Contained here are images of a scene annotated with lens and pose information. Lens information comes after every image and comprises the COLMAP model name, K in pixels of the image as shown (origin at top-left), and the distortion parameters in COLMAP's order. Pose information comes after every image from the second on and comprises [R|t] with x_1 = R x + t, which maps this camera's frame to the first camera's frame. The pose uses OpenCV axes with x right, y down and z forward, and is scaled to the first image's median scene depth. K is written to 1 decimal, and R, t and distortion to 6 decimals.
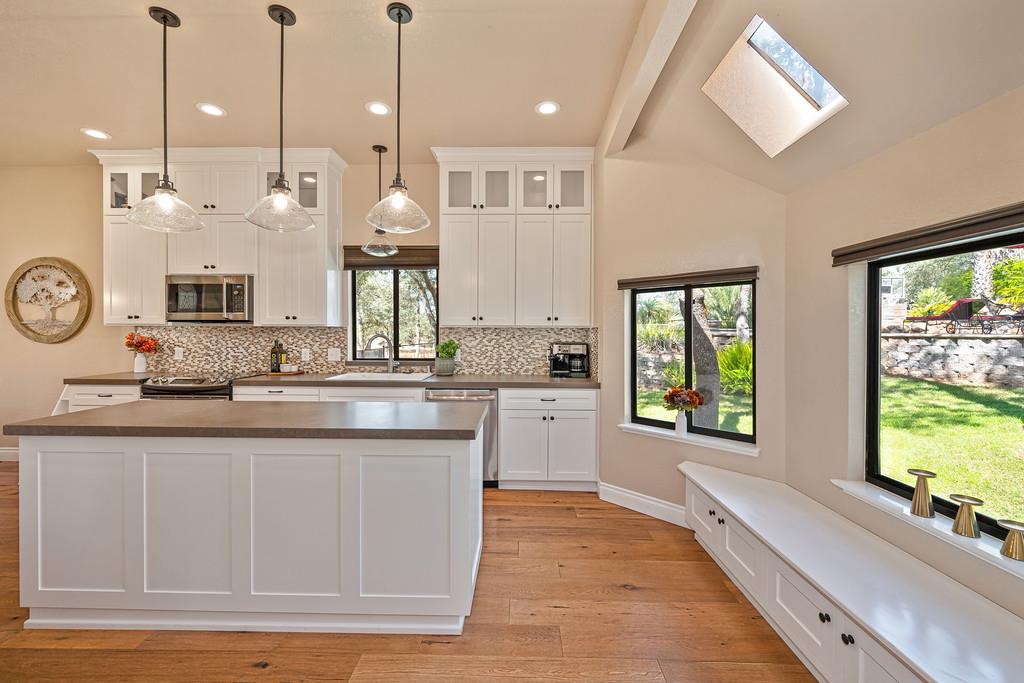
lens RADIAL K [[408.1, 0, 509.8], [0, 408.1, 336.9], [0, 0, 1]] dist [0.001412, 0.000381]
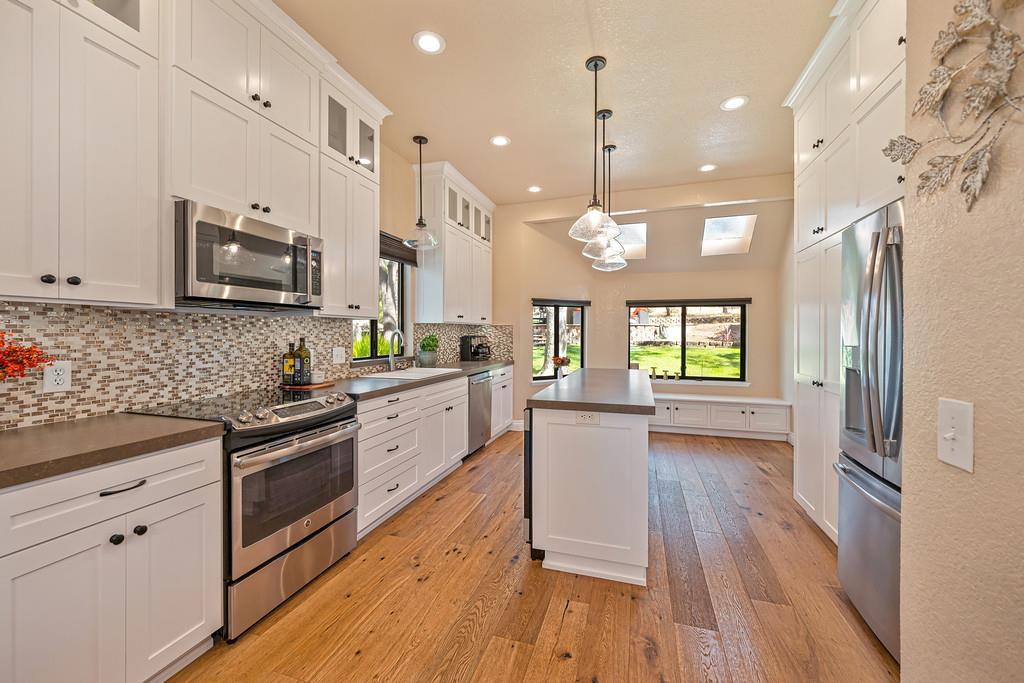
lens RADIAL K [[405.2, 0, 509.2], [0, 405.2, 337.1], [0, 0, 1]] dist [0.005304, -0.001030]
pose [[0.282516, -0.014701, 0.959150, -1.125188], [0.010518, 0.999870, 0.012226, 0.002587], [-0.959205, 0.006634, 0.282633, 0.491518]]
